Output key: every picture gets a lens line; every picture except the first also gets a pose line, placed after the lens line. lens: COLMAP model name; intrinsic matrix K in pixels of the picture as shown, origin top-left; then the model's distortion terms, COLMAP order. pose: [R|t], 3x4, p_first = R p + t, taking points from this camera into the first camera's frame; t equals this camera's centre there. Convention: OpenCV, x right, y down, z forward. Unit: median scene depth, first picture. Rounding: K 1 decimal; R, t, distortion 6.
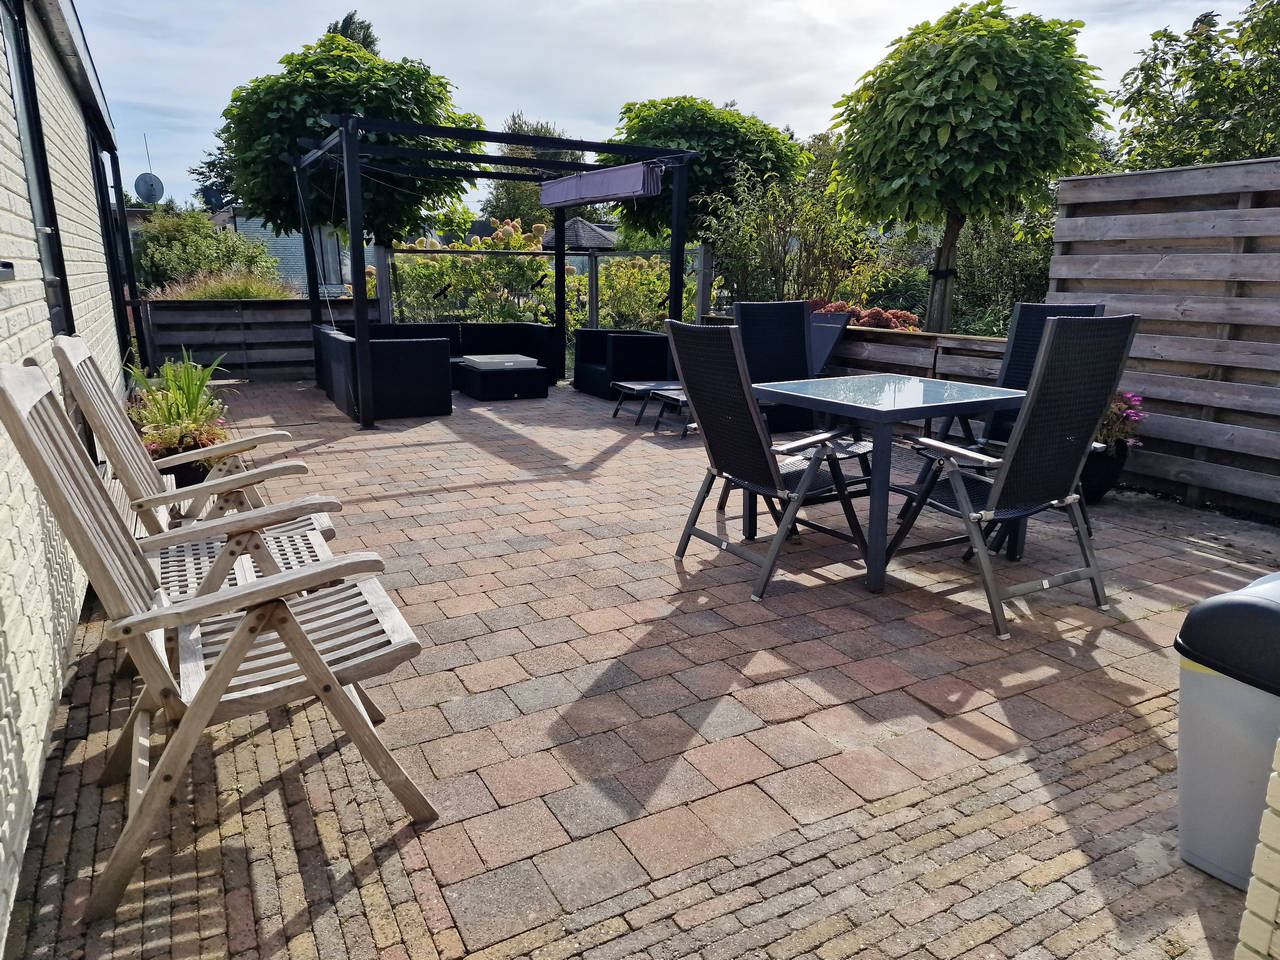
lens RADIAL K [[865.7, 0, 640.0], [0, 865.7, 479.5], [0, 0, 1]] dist [0.036802, -0.002161]
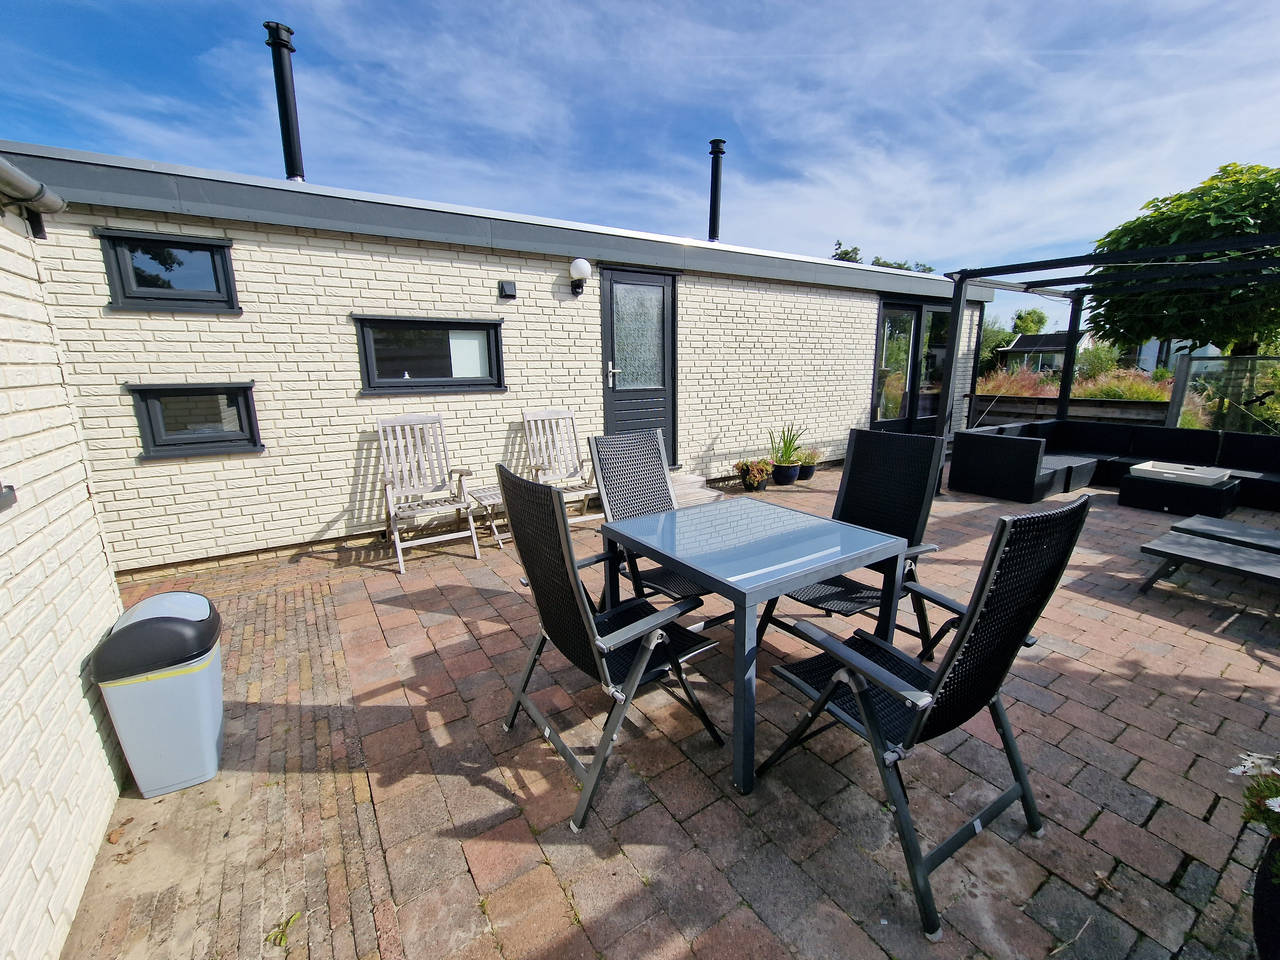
lens RADIAL K [[524.3, 0, 637.4], [0, 524.3, 480.2], [0, 0, 1]] dist [0.000496, 0.000000]
pose [[0.086753, 0.211967, -0.973419, 1.231728], [-0.224768, 0.956073, 0.188159, -0.358170], [0.970543, 0.202470, 0.130586, 1.198517]]
